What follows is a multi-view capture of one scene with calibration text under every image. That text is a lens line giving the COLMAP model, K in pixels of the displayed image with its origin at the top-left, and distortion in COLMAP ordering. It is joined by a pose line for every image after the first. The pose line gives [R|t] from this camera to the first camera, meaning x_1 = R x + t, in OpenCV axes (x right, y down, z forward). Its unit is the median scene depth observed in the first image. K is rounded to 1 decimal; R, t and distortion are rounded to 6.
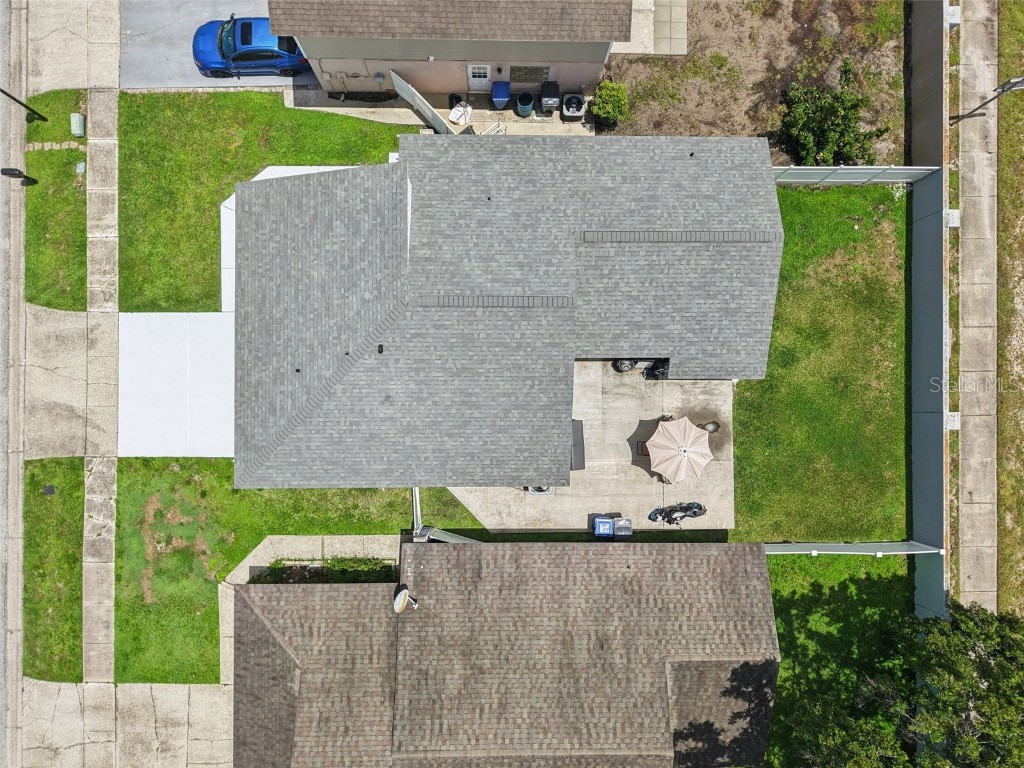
lens RADIAL K [[688.2, 0, 511.2], [0, 688.2, 388.4], [0, 0, 1]] dist [0.009363, -0.004725]
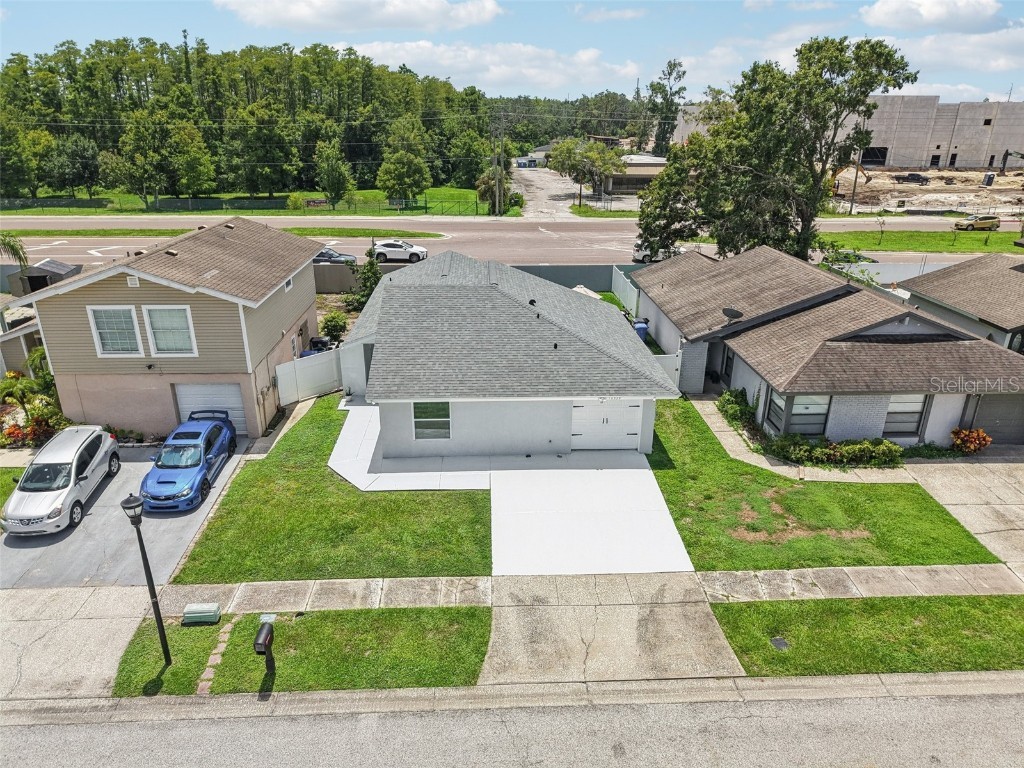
lens RADIAL K [[686.5, 0, 512.0], [0, 686.5, 384.0], [0, 0, 1]] dist [0.058325, -0.074225]
pose [[-0.045113, -0.386547, 0.921166, -1.142526], [0.998923, -0.007467, 0.045788, -0.120405], [-0.010821, 0.922240, 0.386467, 0.547360]]
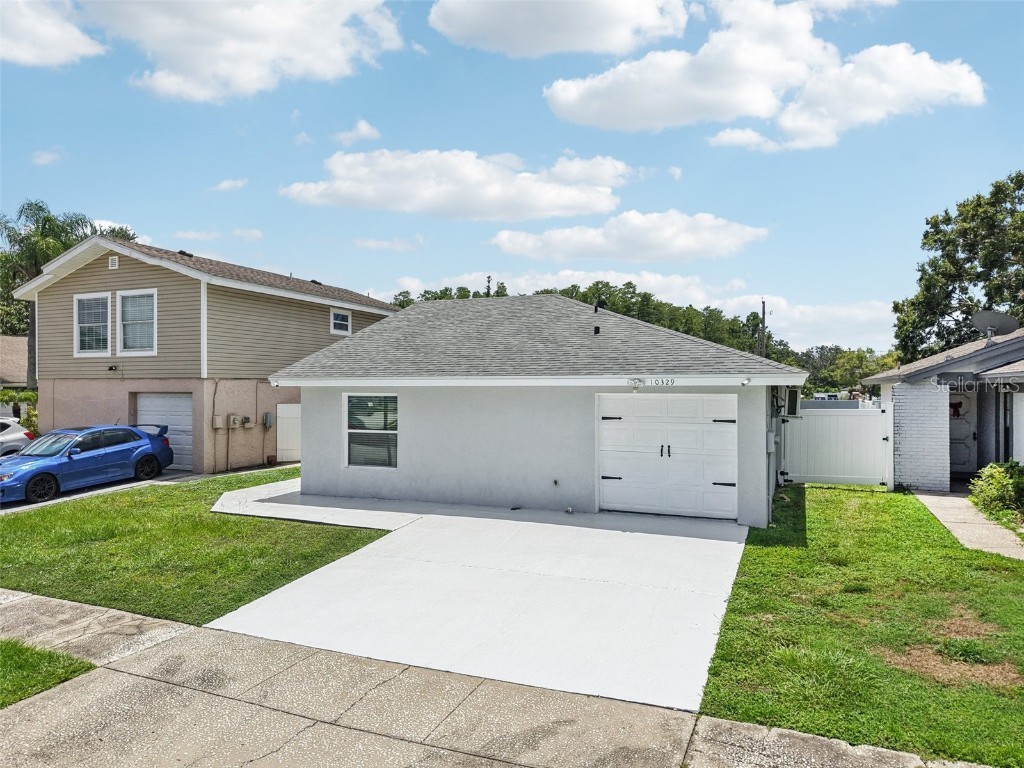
lens RADIAL K [[688.2, 0, 511.2], [0, 688.2, 388.4], [0, 0, 1]] dist [0.009363, -0.004725]
pose [[0.387721, -0.022525, 0.921502, -0.789276], [0.921766, 0.004670, -0.387718, 0.128086], [0.004430, 0.999735, 0.022573, 0.891487]]
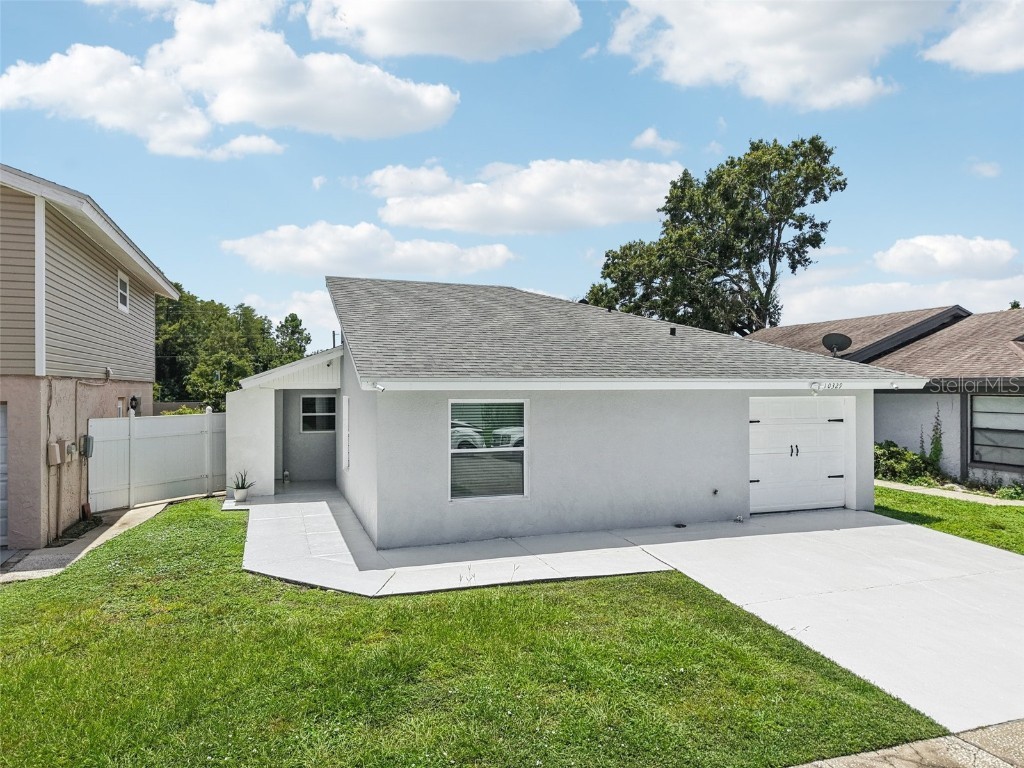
lens RADIAL K [[688.2, 0, 511.2], [0, 688.2, 388.4], [0, 0, 1]] dist [0.009363, -0.004725]
pose [[-0.331442, -0.020764, 0.943247, -0.720714], [0.943428, 0.002744, 0.331566, -0.307048], [-0.009472, 0.999781, 0.018680, 0.892720]]
